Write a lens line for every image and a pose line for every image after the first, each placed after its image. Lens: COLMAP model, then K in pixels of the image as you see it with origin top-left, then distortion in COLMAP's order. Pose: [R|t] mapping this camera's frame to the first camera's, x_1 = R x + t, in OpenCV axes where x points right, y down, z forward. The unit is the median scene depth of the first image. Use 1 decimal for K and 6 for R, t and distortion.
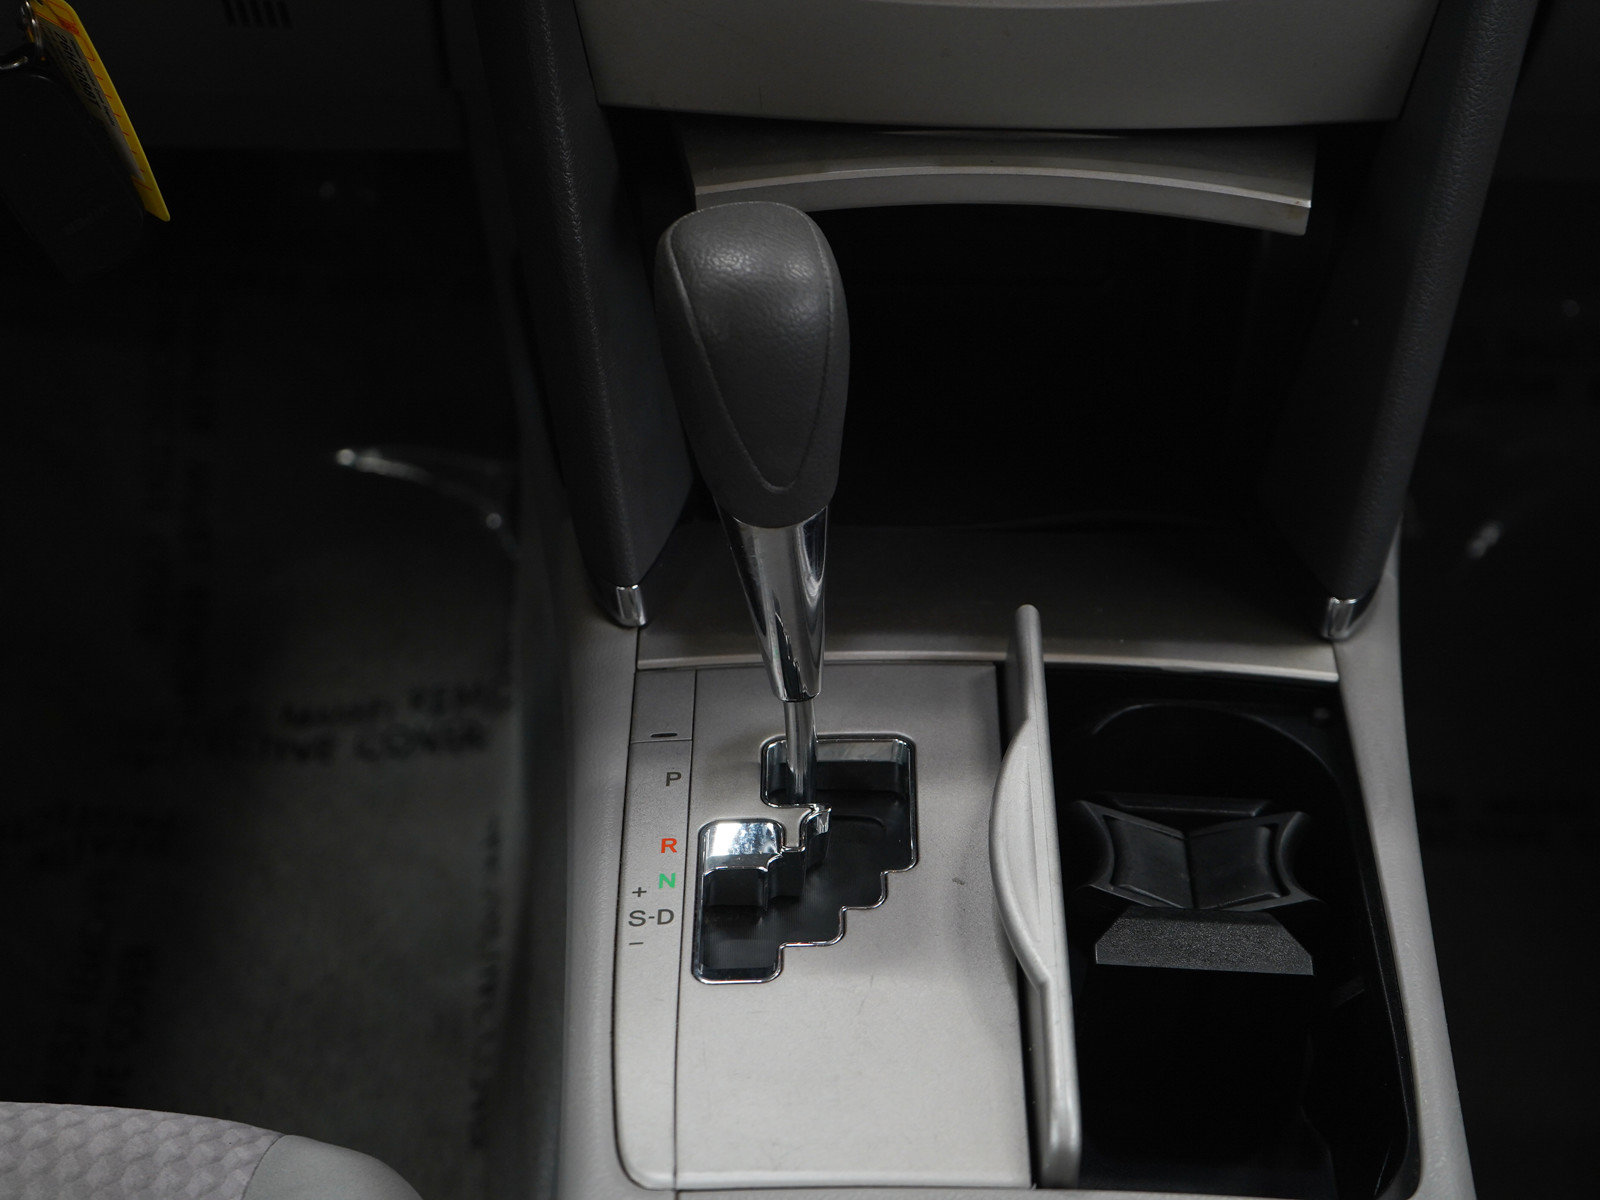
lens RADIAL K [[3088.9, 0, 798.5], [0, 3088.9, 625.4], [0, 0, 1]] dist [-0.051157, -0.007482]
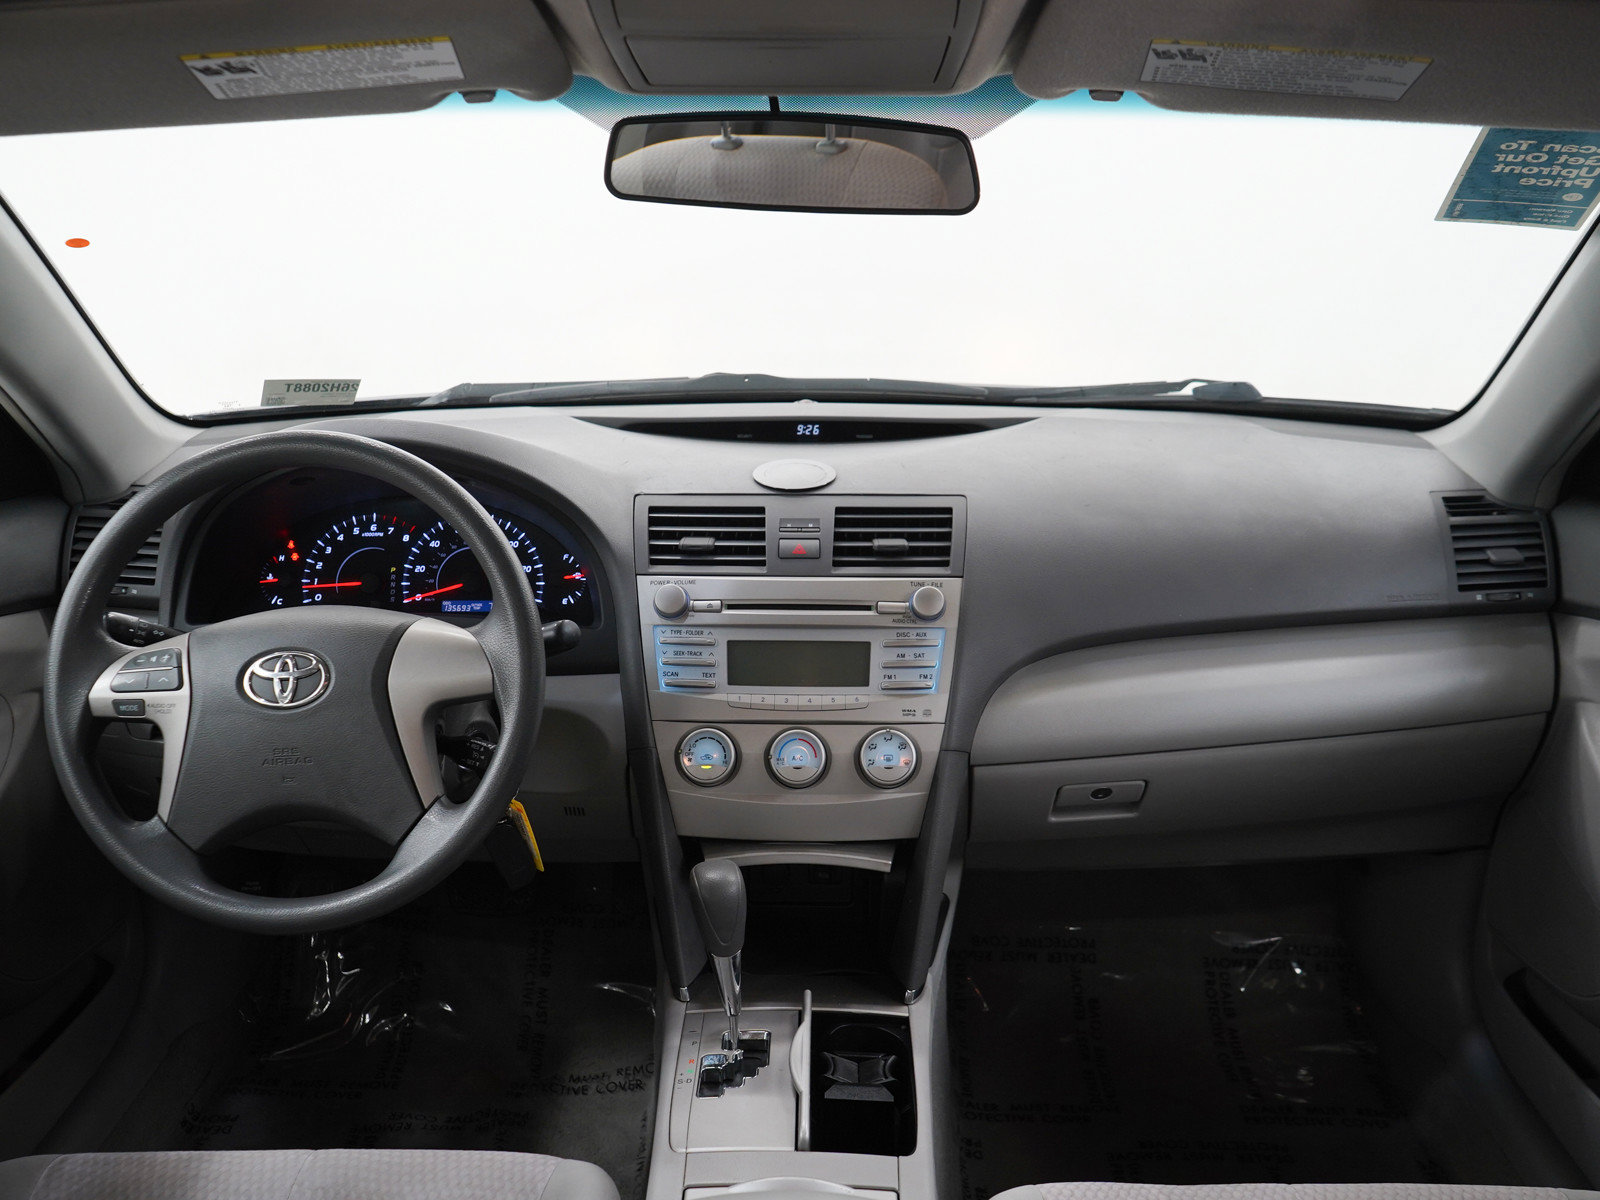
lens RADIAL K [[1385.1, 0, 755.2], [0, 1385.1, 608.3], [0, 0, 1]] dist [-0.005690, -0.002303]
pose [[0.999250, -0.013874, -0.036142, 0.078934], [-0.000368, 0.930133, -0.367222, 0.154795], [0.038712, 0.366960, 0.929431, -0.481316]]
